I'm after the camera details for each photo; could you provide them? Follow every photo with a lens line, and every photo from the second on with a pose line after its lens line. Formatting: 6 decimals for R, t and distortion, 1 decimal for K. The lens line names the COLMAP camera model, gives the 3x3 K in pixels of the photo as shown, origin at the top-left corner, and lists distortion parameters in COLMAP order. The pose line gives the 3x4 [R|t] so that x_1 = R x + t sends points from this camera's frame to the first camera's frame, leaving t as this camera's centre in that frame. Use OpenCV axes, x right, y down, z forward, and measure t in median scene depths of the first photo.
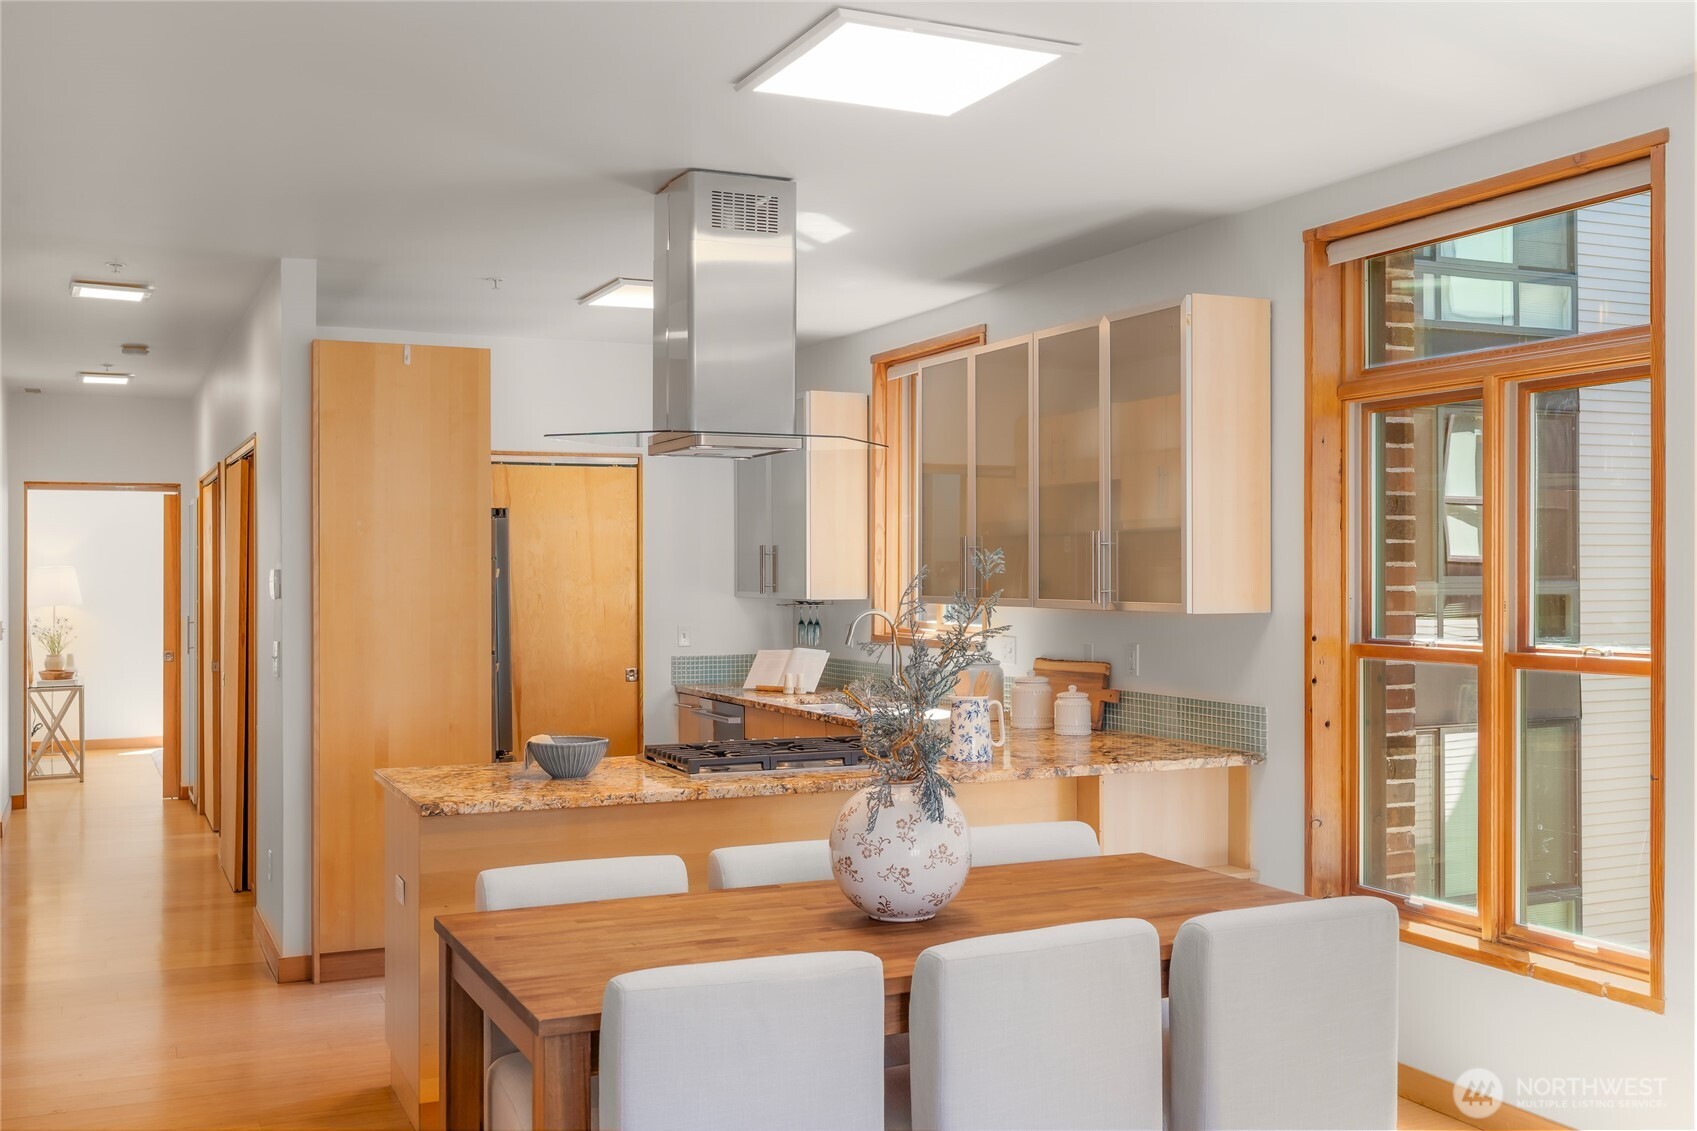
lens RADIAL K [[1700.0, 0, 843.0], [0, 1700.0, 571.7], [0, 0, 1]] dist [-0.002389, 0.000000]
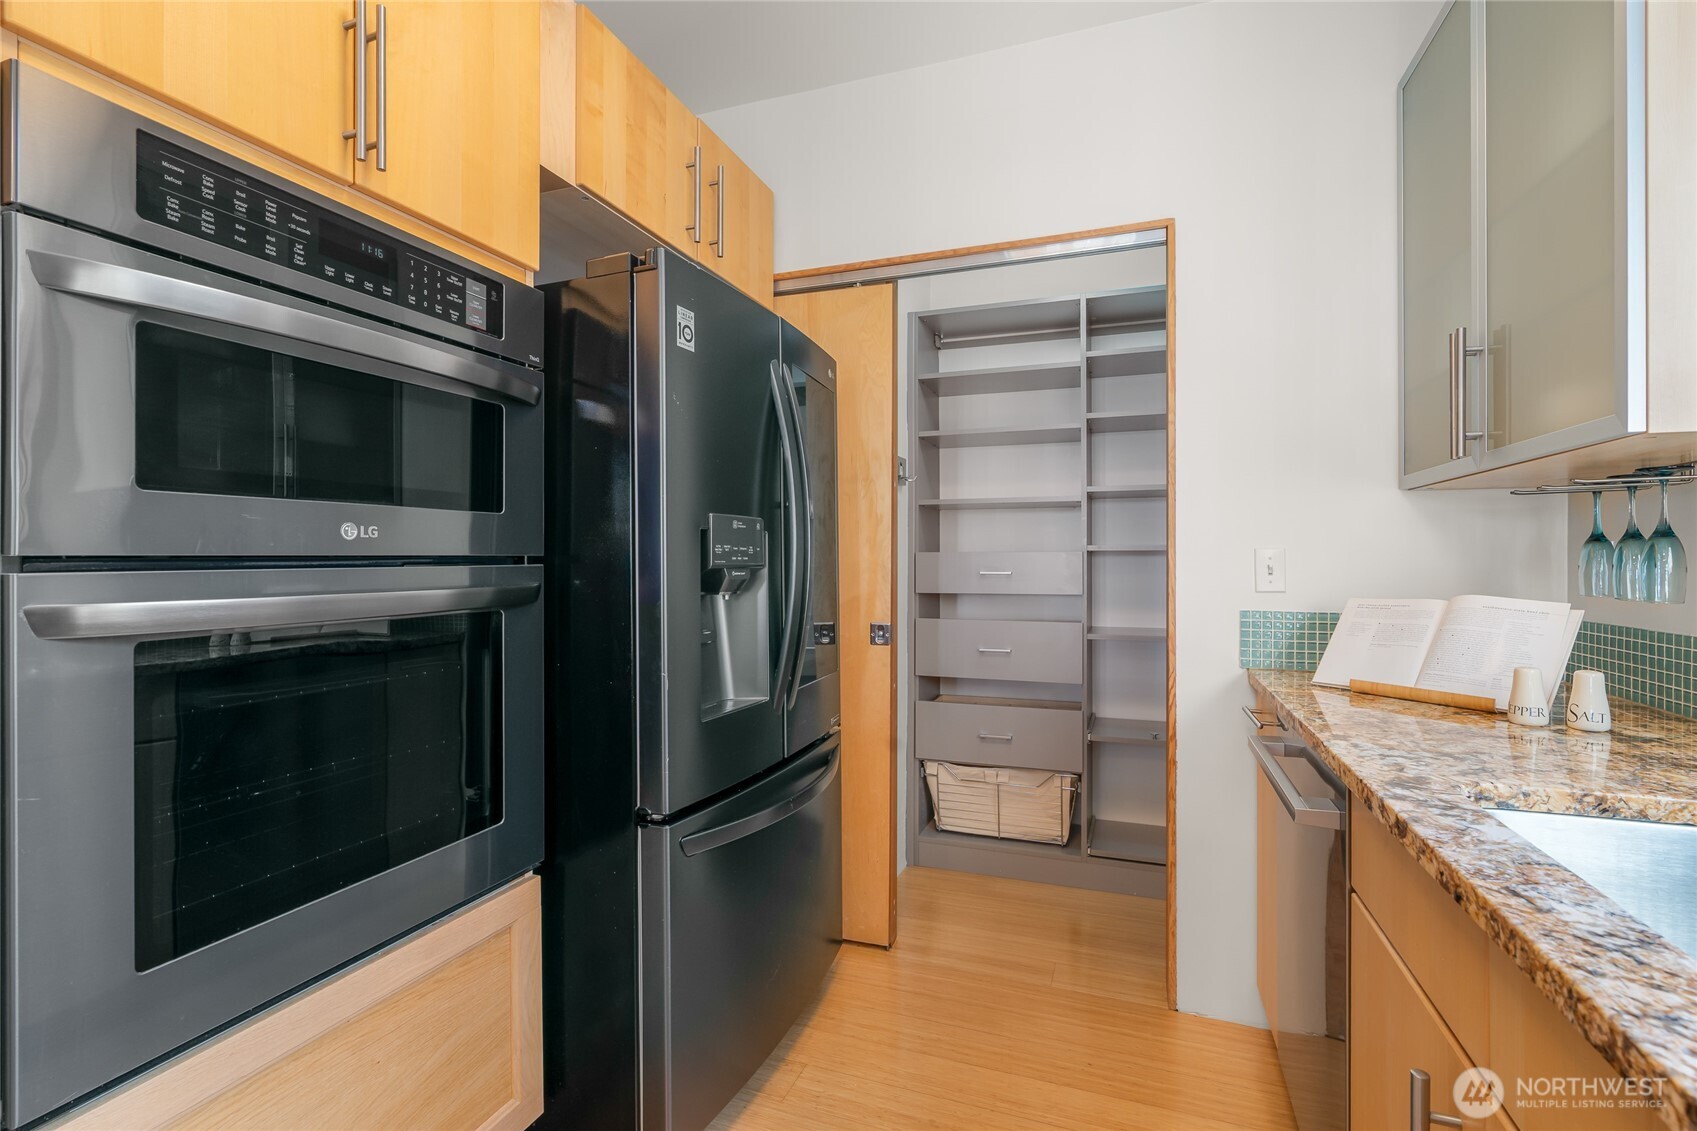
lens RADIAL K [[791.6, 0, 845.8], [0, 791.6, 558.9], [0, 0, 1]] dist [-0.008123, 0.003063]
pose [[0.712975, 0.003358, -0.701182, -0.020753], [-0.001929, 0.999994, 0.002828, 0.034374], [0.701187, -0.000664, 0.712977, 0.758211]]
